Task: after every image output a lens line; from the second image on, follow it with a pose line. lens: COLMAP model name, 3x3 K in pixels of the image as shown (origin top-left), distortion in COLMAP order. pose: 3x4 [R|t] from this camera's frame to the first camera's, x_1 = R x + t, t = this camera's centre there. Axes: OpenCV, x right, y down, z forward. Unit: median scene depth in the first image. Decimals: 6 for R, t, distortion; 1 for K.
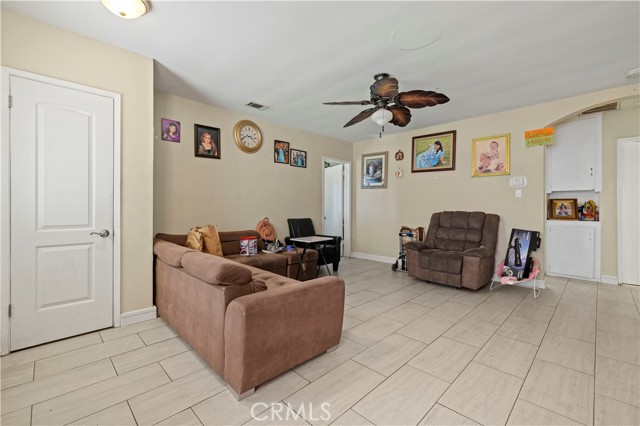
lens RADIAL K [[274.8, 0, 318.0], [0, 274.8, 207.1], [0, 0, 1]] dist [0.002466, 0.000094]
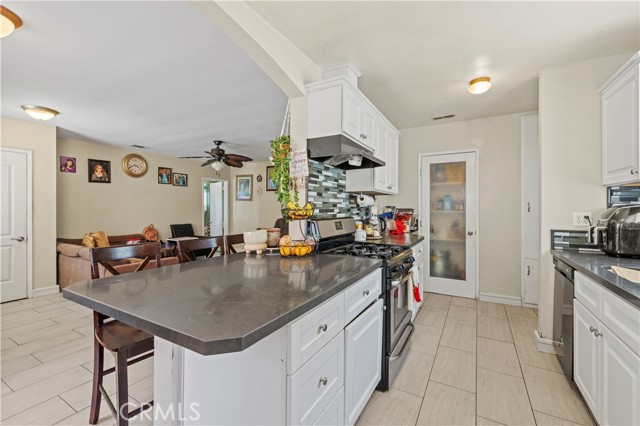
lens RADIAL K [[274.8, 0, 318.0], [0, 274.8, 207.1], [0, 0, 1]] dist [0.002466, 0.000094]
pose [[0.964589, -0.004599, 0.263718, 0.288517], [0.004605, 0.999989, 0.000594, -0.051112], [-0.263718, 0.000641, 0.964600, -0.617226]]
